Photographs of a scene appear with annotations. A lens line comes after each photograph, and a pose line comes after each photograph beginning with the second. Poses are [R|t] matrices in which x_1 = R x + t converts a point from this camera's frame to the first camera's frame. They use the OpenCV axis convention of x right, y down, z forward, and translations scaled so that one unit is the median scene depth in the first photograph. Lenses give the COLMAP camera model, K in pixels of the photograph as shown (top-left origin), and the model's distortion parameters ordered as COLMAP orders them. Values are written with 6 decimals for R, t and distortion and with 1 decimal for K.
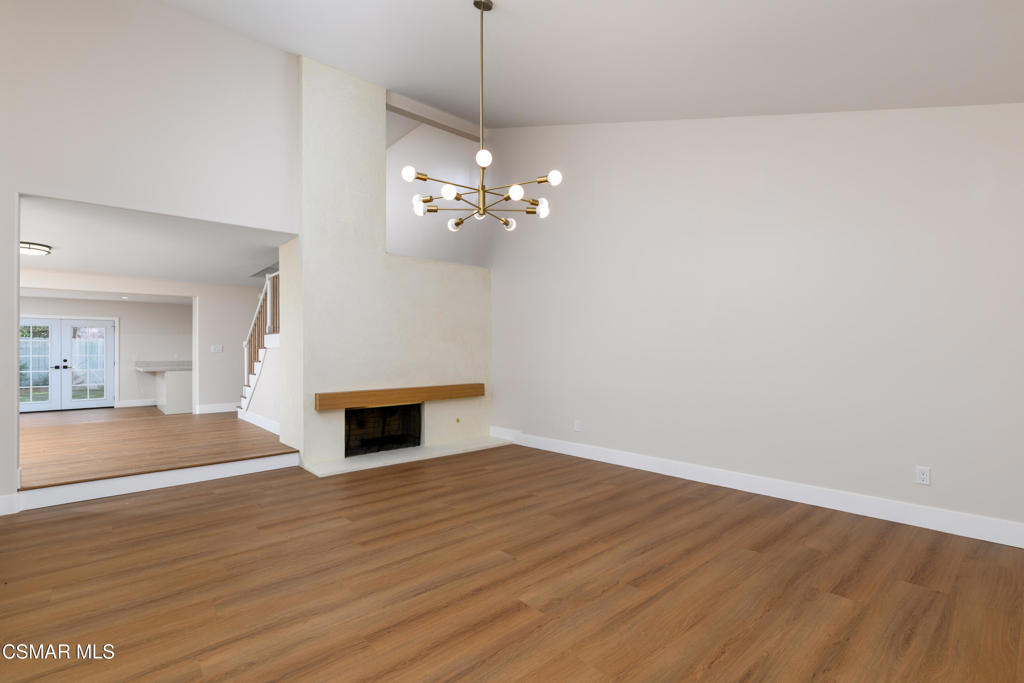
lens RADIAL K [[465.4, 0, 507.3], [0, 465.4, 353.5], [0, 0, 1]] dist [-0.002560, -0.000277]
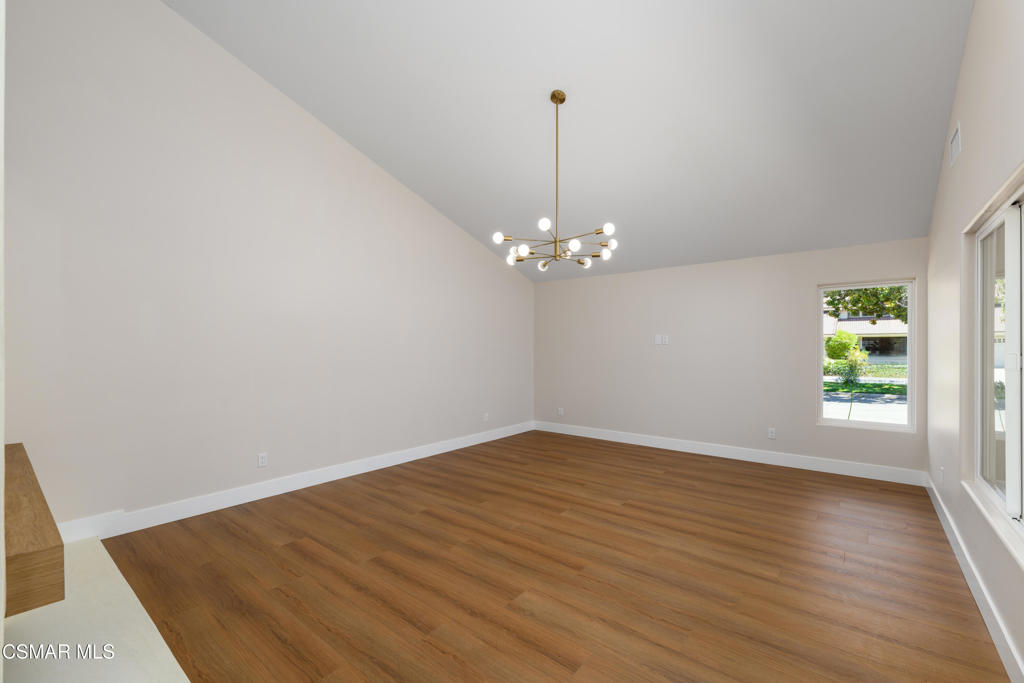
lens RADIAL K [[433.1, 0, 514.8], [0, 433.1, 351.9], [0, 0, 1]] dist [0.001632, -0.000065]
pose [[-0.171880, 0.001645, 0.985117, -1.125443], [0.003679, 0.999993, -0.001027, -0.041843], [-0.985111, 0.003448, -0.171885, 1.225671]]
